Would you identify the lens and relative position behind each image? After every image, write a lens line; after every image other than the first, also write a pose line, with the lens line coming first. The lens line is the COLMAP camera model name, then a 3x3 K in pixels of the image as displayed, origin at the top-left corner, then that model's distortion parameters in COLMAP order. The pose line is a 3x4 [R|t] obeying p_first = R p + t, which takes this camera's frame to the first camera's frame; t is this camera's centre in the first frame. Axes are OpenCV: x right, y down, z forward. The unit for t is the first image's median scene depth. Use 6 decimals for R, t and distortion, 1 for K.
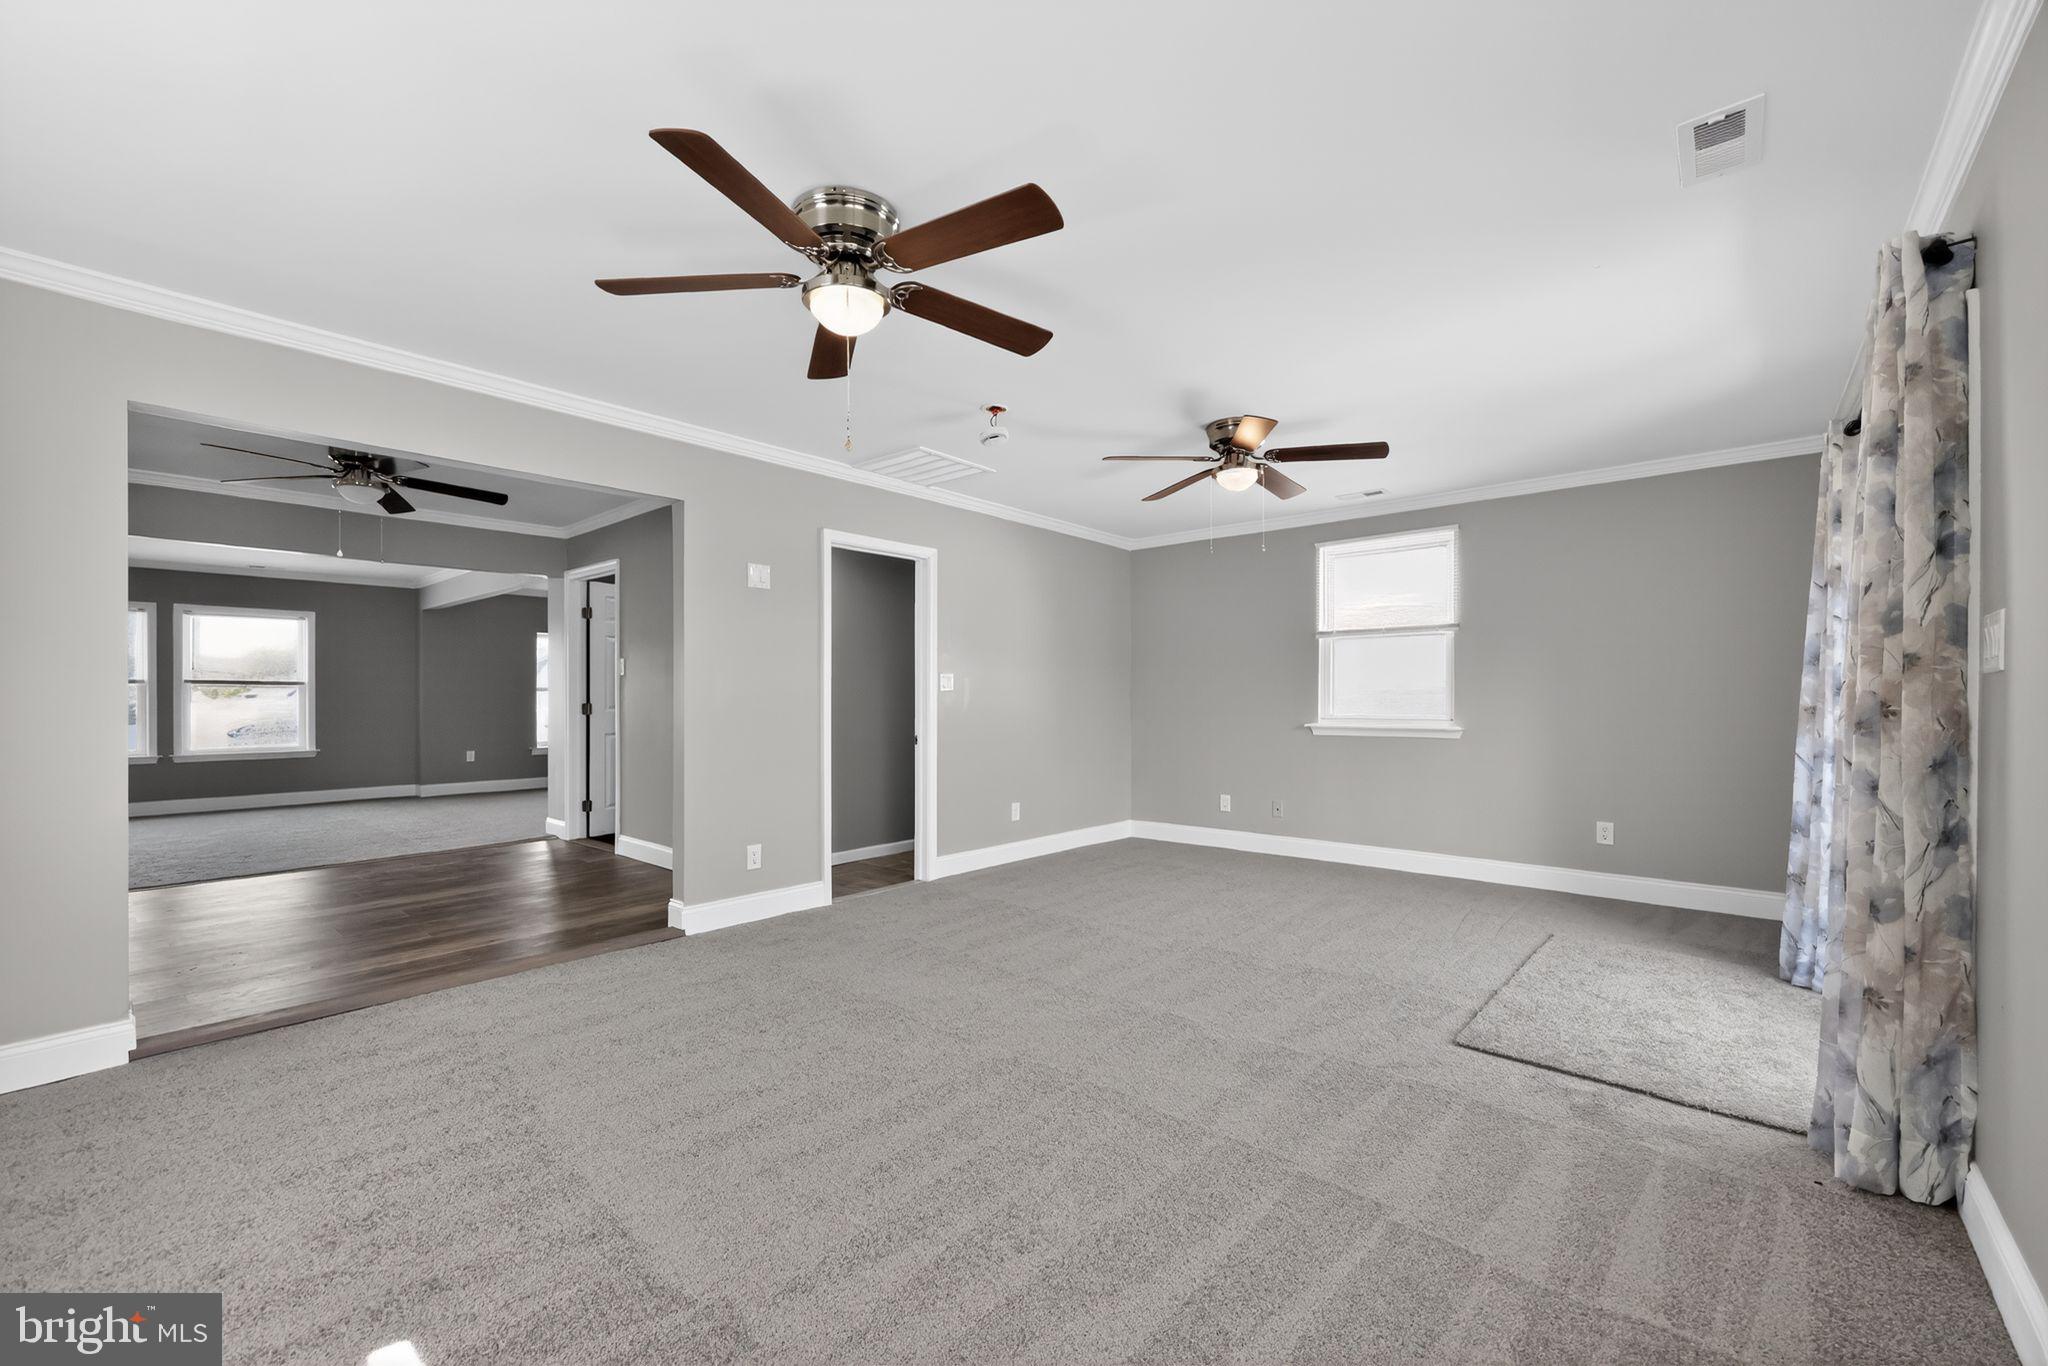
lens RADIAL K [[821.8, 0, 1010.0], [0, 821.8, 690.5], [0, 0, 1]] dist [0.000562, -0.000139]
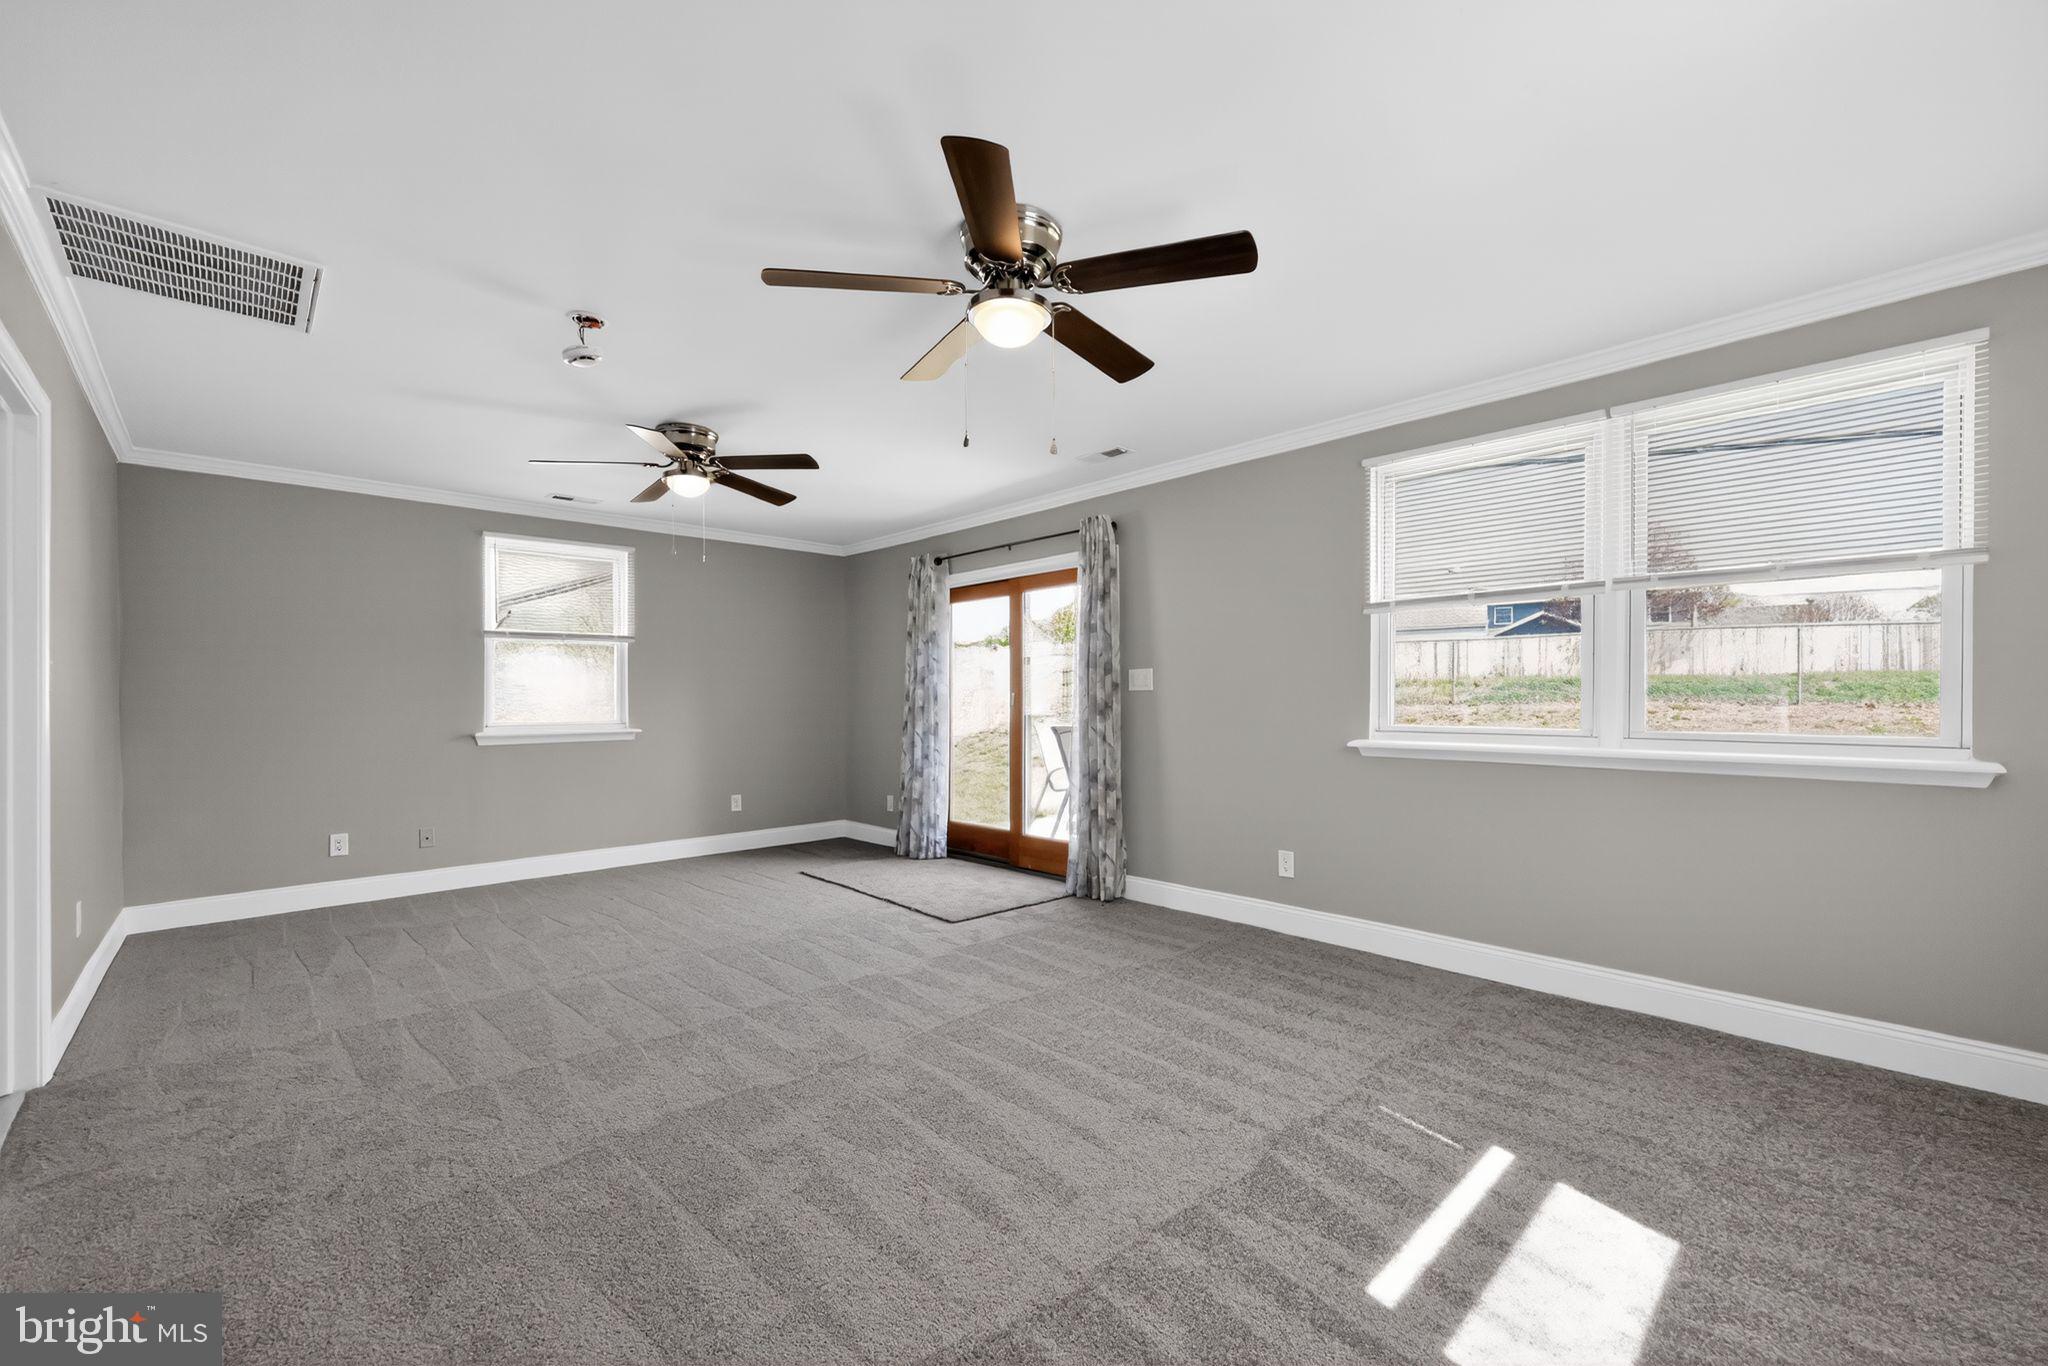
lens RADIAL K [[821.8, 0, 1010.0], [0, 821.8, 690.5], [0, 0, 1]] dist [0.000562, -0.000139]
pose [[0.106104, 0.012087, 0.994282, -0.838946], [-0.003224, 0.999925, -0.011812, 0.005611], [-0.994350, -0.001952, 0.106135, 0.608635]]
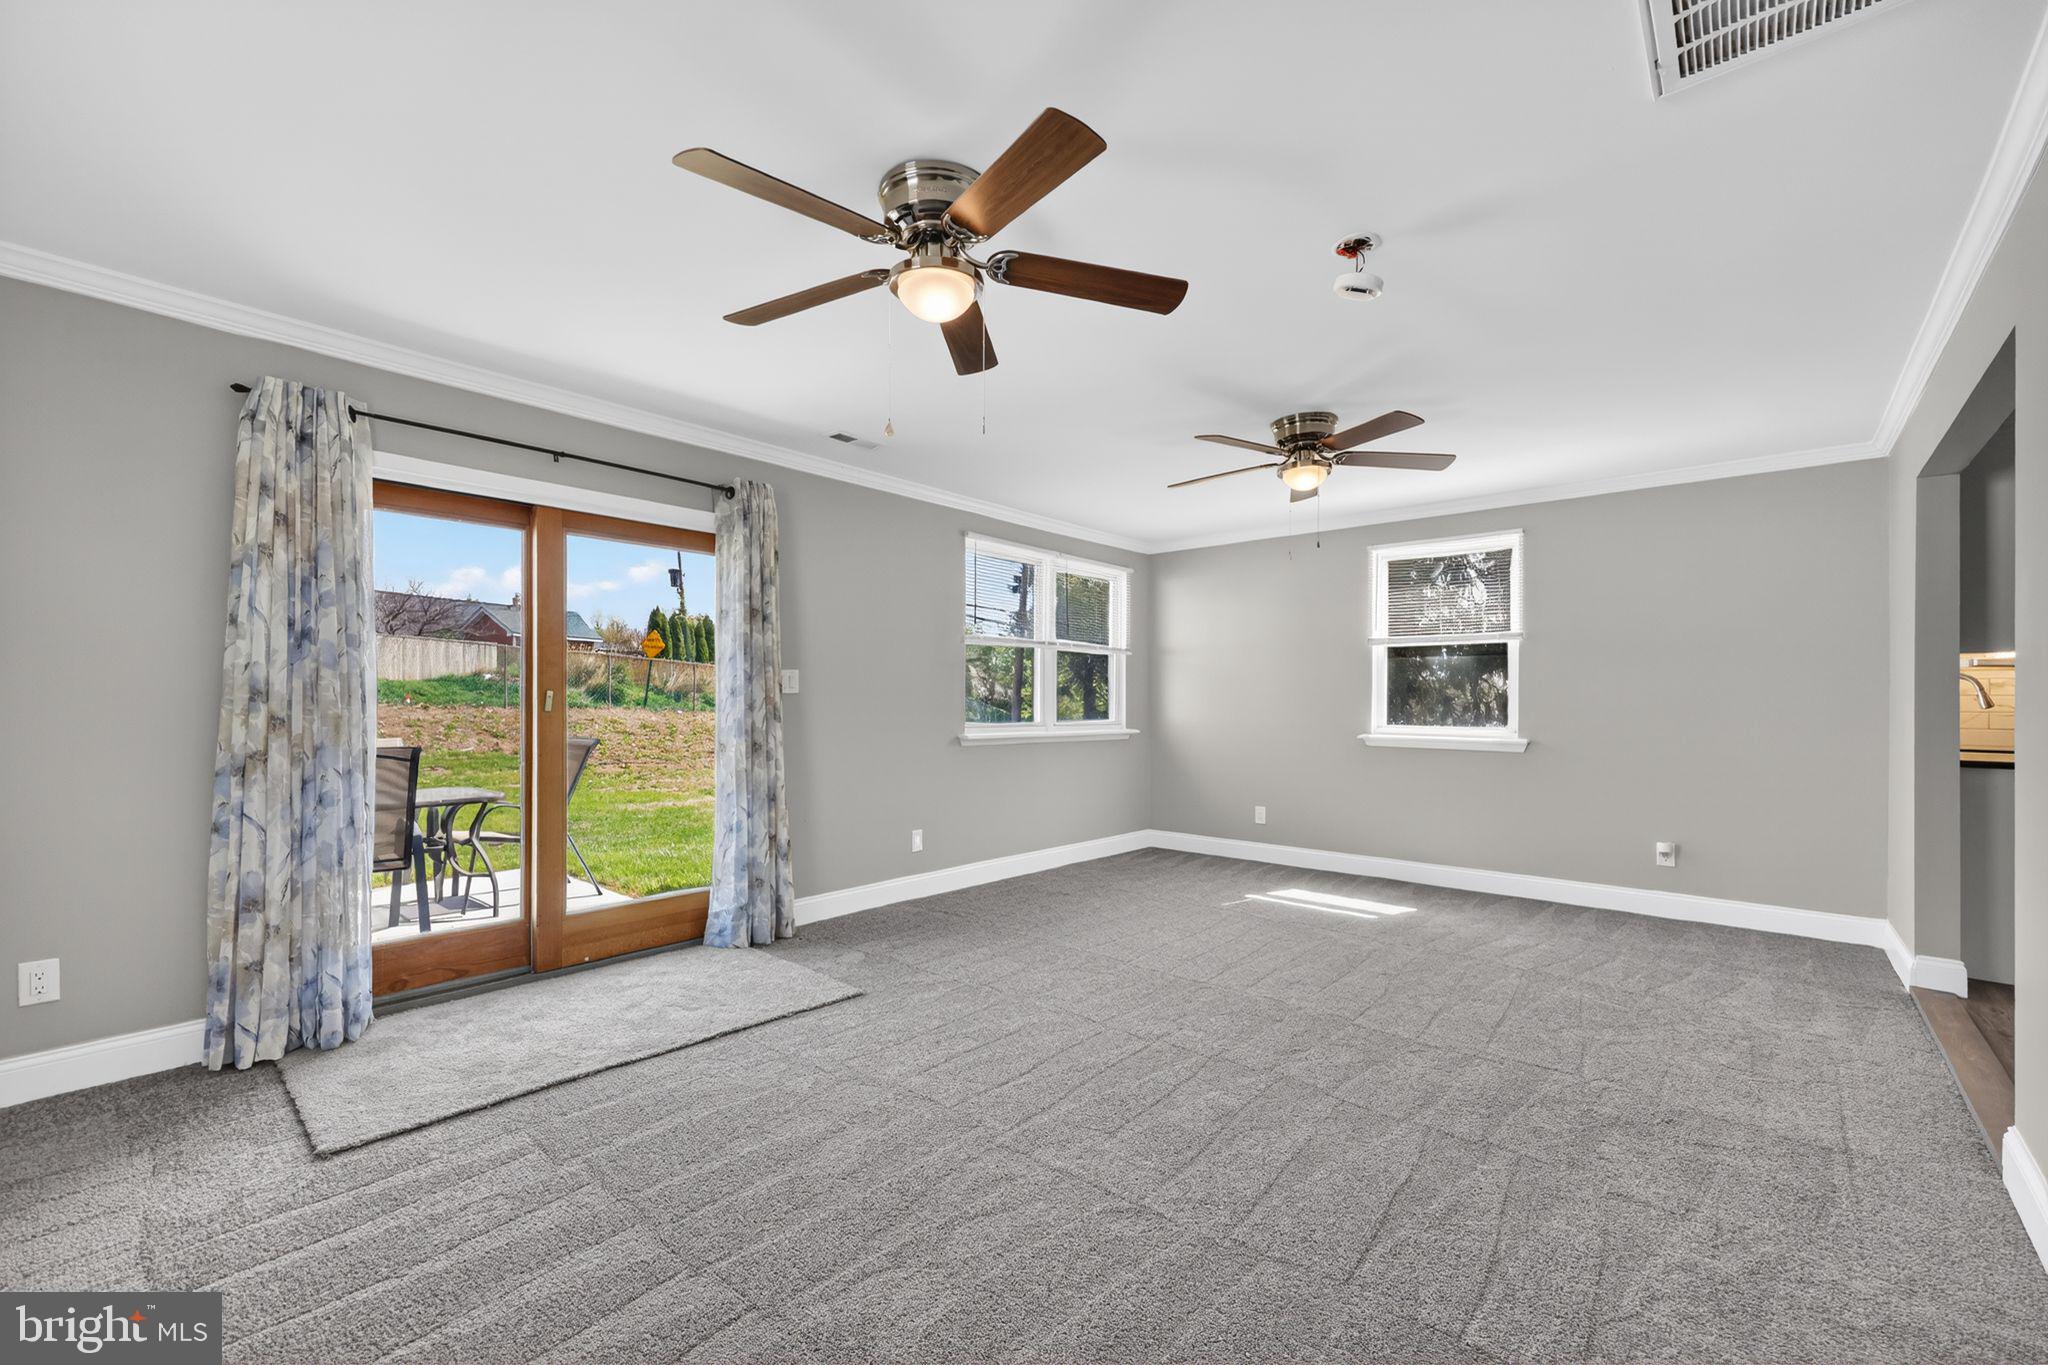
lens RADIAL K [[834.6, 0, 1024.1], [0, 834.6, 703.3], [0, 0, 1]] dist [-0.000598, -0.000100]
pose [[-0.999969, -0.002839, 0.007281, 0.226931], [-0.002896, 0.999965, -0.007849, 0.011933], [-0.007259, -0.007870, -0.999943, 1.837633]]
